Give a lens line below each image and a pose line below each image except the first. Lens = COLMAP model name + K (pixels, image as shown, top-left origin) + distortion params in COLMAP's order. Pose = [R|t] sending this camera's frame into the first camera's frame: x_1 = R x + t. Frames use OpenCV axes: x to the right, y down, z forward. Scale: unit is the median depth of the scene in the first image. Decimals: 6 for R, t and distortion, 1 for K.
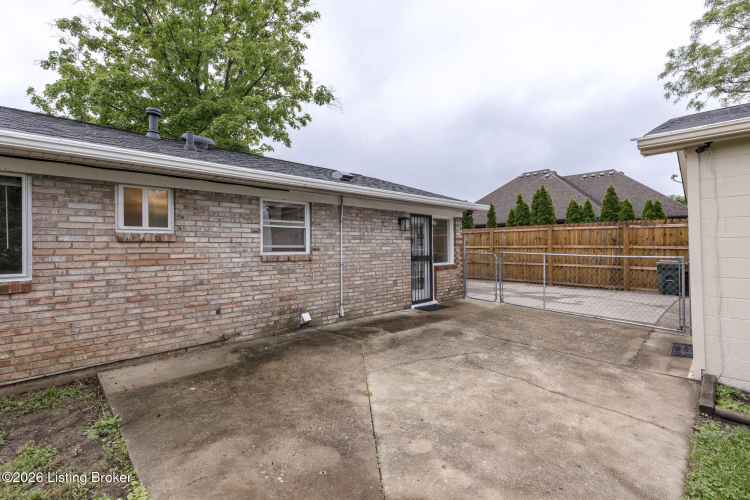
lens RADIAL K [[342.2, 0, 375.5], [0, 342.2, 246.1], [0, 0, 1]] dist [0.006926, 0.000069]
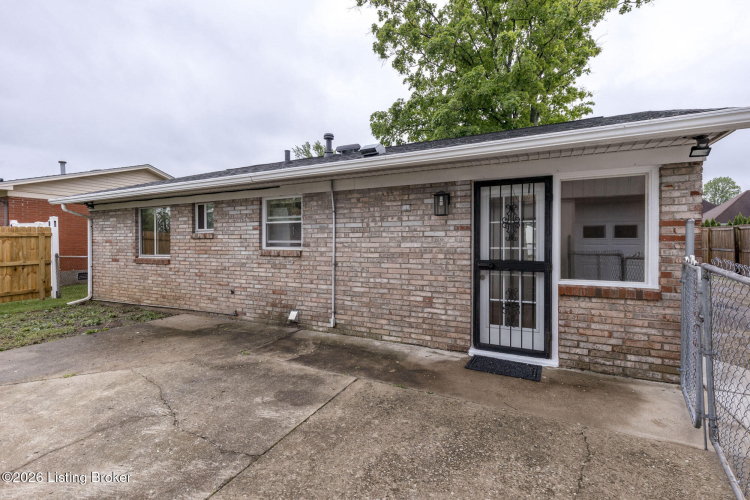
lens RADIAL K [[342.2, 0, 375.5], [0, 342.2, 246.1], [0, 0, 1]] dist [0.006926, 0.000069]
pose [[0.320791, 0.020567, -0.946927, 0.822442], [0.003423, 0.999733, 0.022873, -0.008534], [0.947144, -0.010579, 0.320634, 0.968951]]
